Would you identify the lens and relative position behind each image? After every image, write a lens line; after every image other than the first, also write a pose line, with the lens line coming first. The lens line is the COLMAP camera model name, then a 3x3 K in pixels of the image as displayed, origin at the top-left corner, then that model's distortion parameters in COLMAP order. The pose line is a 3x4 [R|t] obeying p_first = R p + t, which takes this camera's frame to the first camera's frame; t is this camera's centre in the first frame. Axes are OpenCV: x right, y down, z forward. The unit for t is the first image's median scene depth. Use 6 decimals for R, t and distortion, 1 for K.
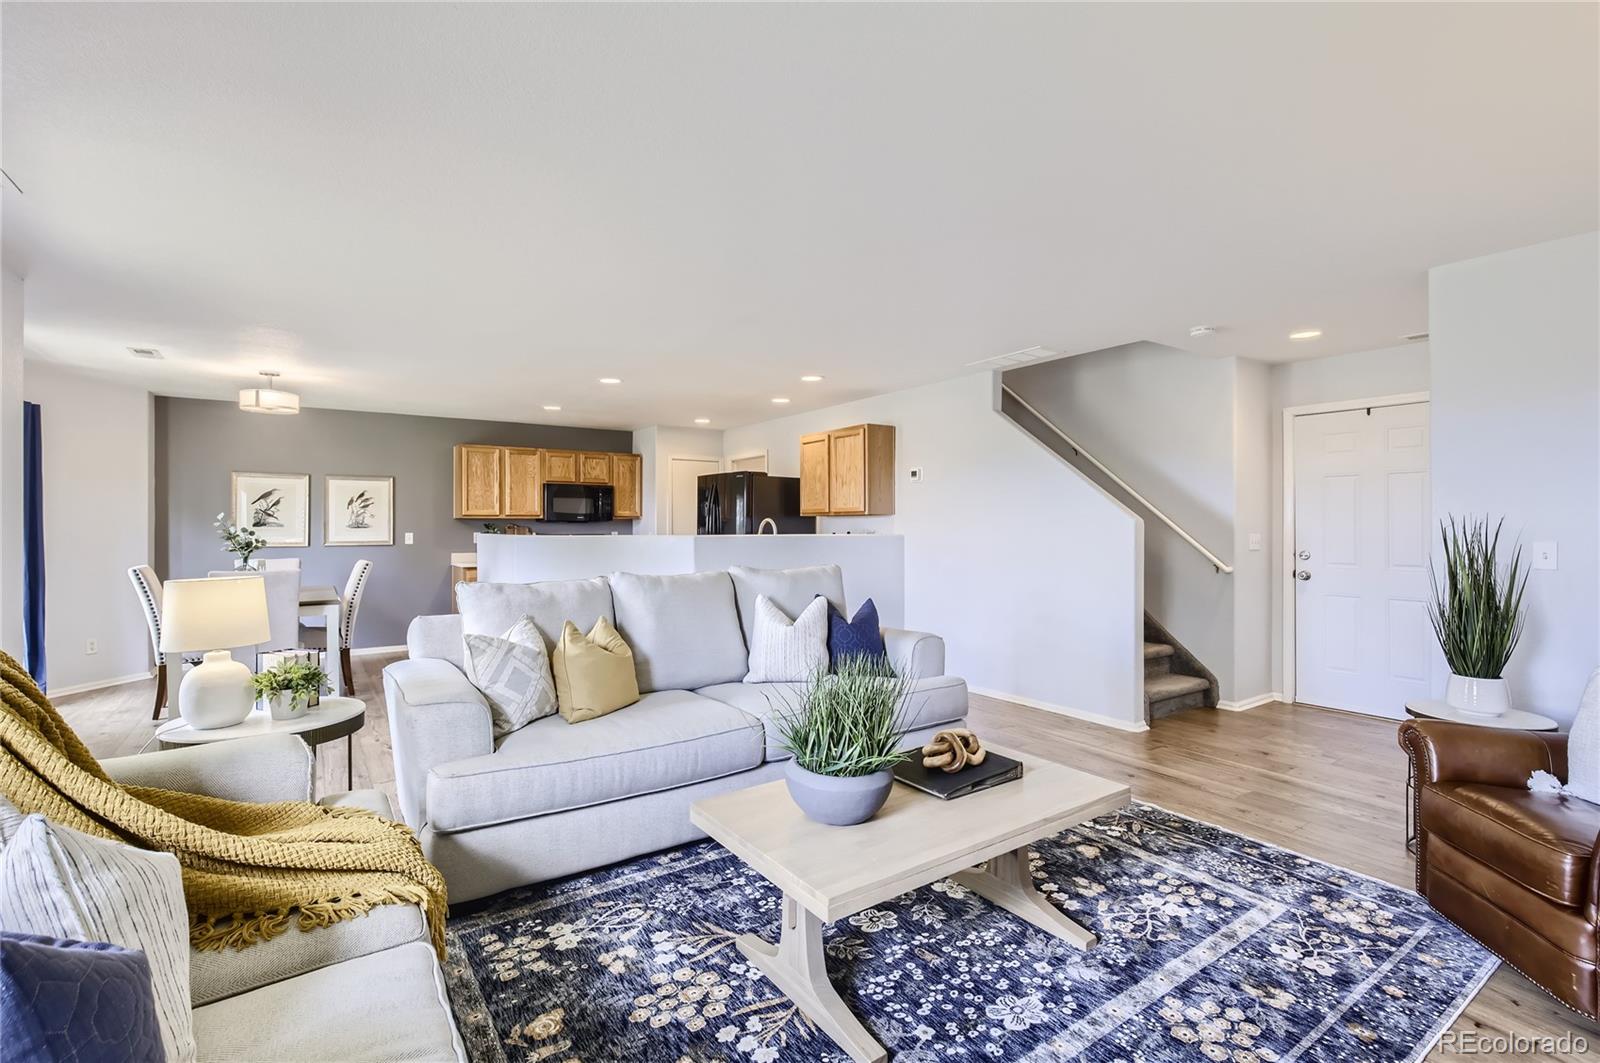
lens RADIAL K [[723.9, 0, 799.8], [0, 723.9, 520.7], [0, 0, 1]] dist [0.000327, 0.003848]
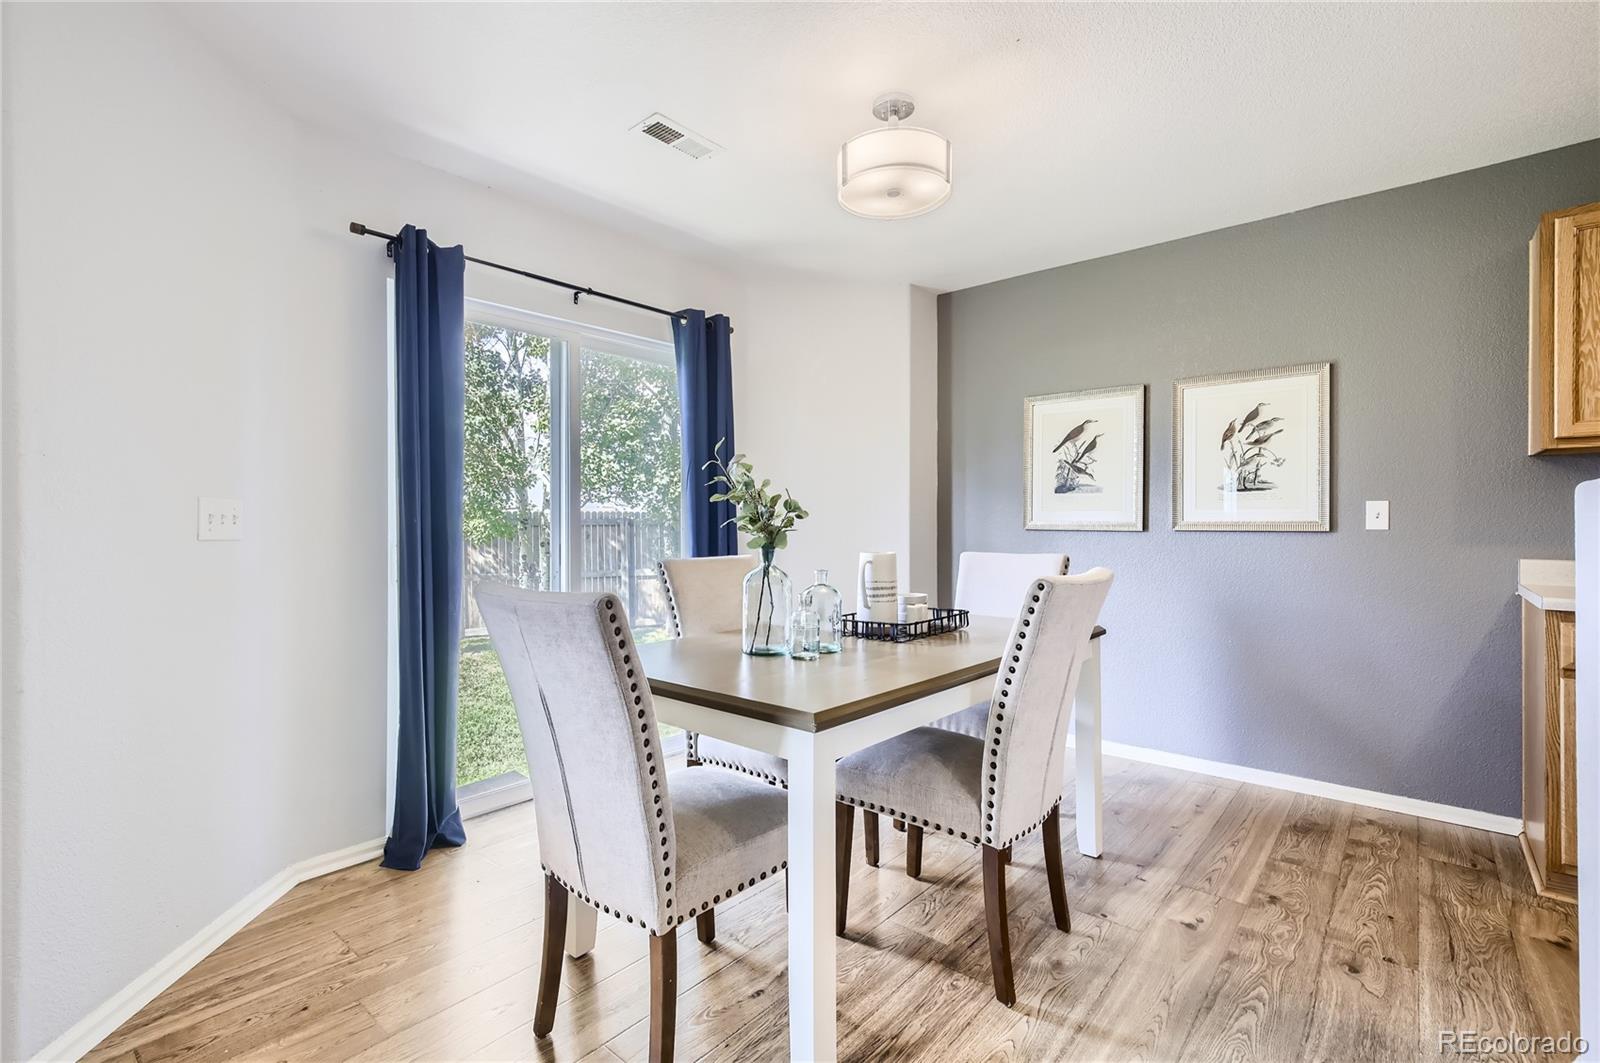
lens RADIAL K [[723.9, 0, 805.3], [0, 723.9, 528.2], [0, 0, 1]] dist [0.000327, 0.003848]
pose [[0.267544, 0.009971, -0.963494, -0.667759], [0.009001, 0.999877, 0.012847, 0.064006], [0.963504, -0.012109, 0.267421, 1.621967]]
